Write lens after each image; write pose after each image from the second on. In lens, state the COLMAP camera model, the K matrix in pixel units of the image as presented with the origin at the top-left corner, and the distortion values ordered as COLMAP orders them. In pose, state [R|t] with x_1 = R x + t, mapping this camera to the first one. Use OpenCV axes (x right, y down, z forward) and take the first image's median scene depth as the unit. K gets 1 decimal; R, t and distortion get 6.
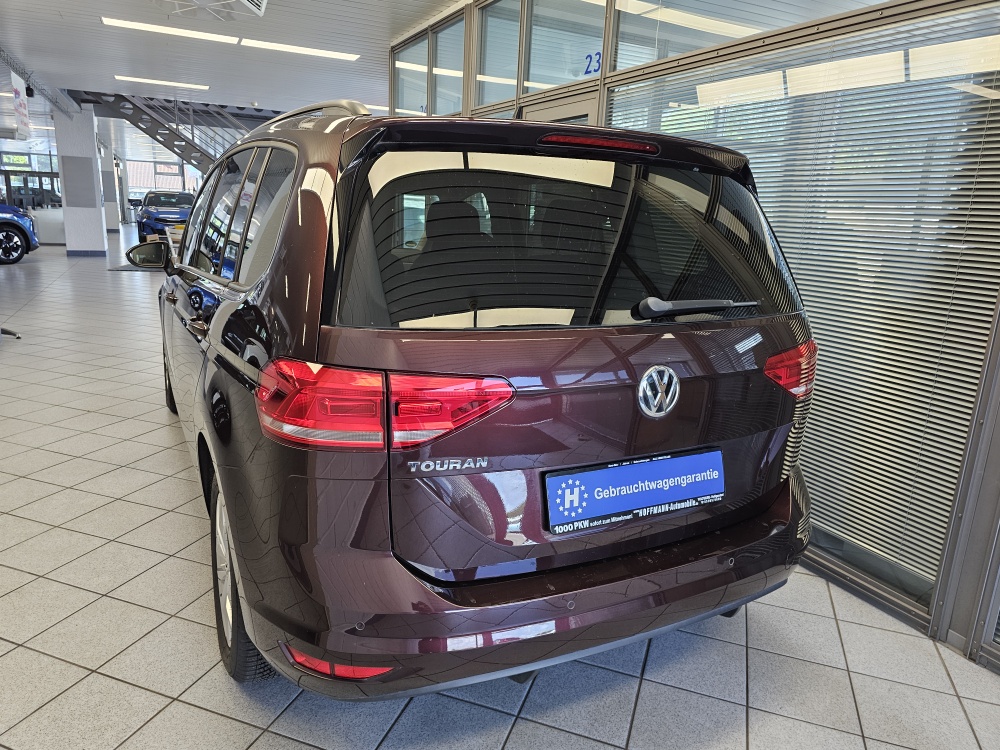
lens RADIAL K [[683.1, 0, 505.9], [0, 683.1, 375.9], [0, 0, 1]] dist [0.019813, -0.033445]
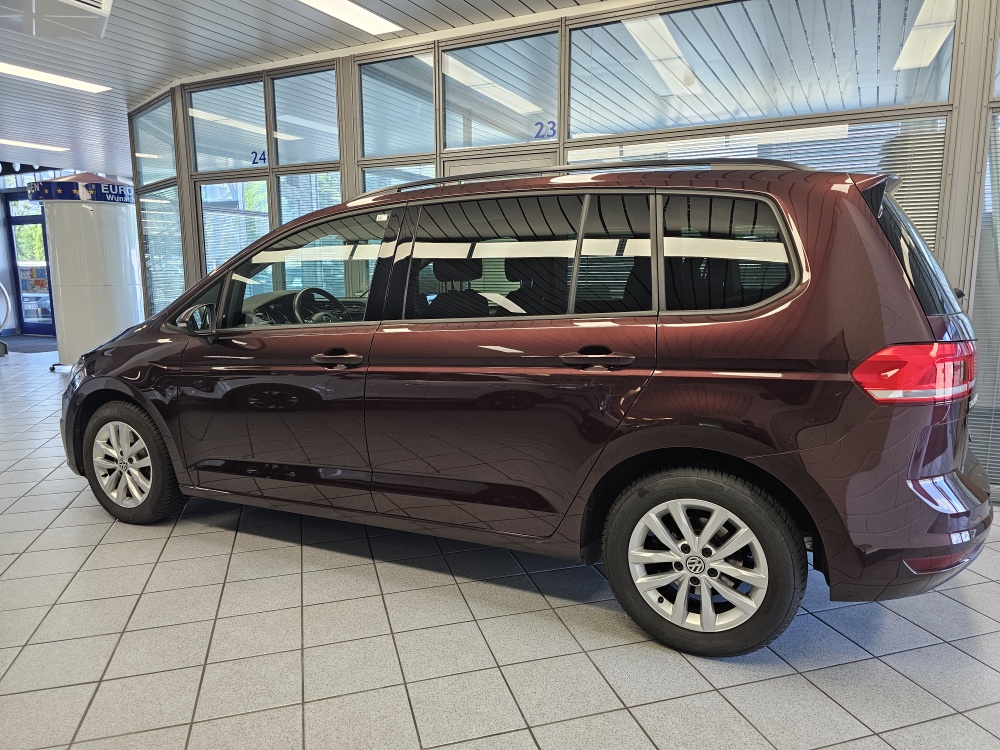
lens RADIAL K [[666.9, 0, 501.5], [0, 666.9, 378.3], [0, 0, 1]] dist [0.033920, -0.027051]
pose [[0.808630, -0.141423, 0.571067, -0.662066], [0.176740, 0.984236, -0.006520, -0.036688], [-0.561143, 0.106203, 0.820877, 0.132660]]
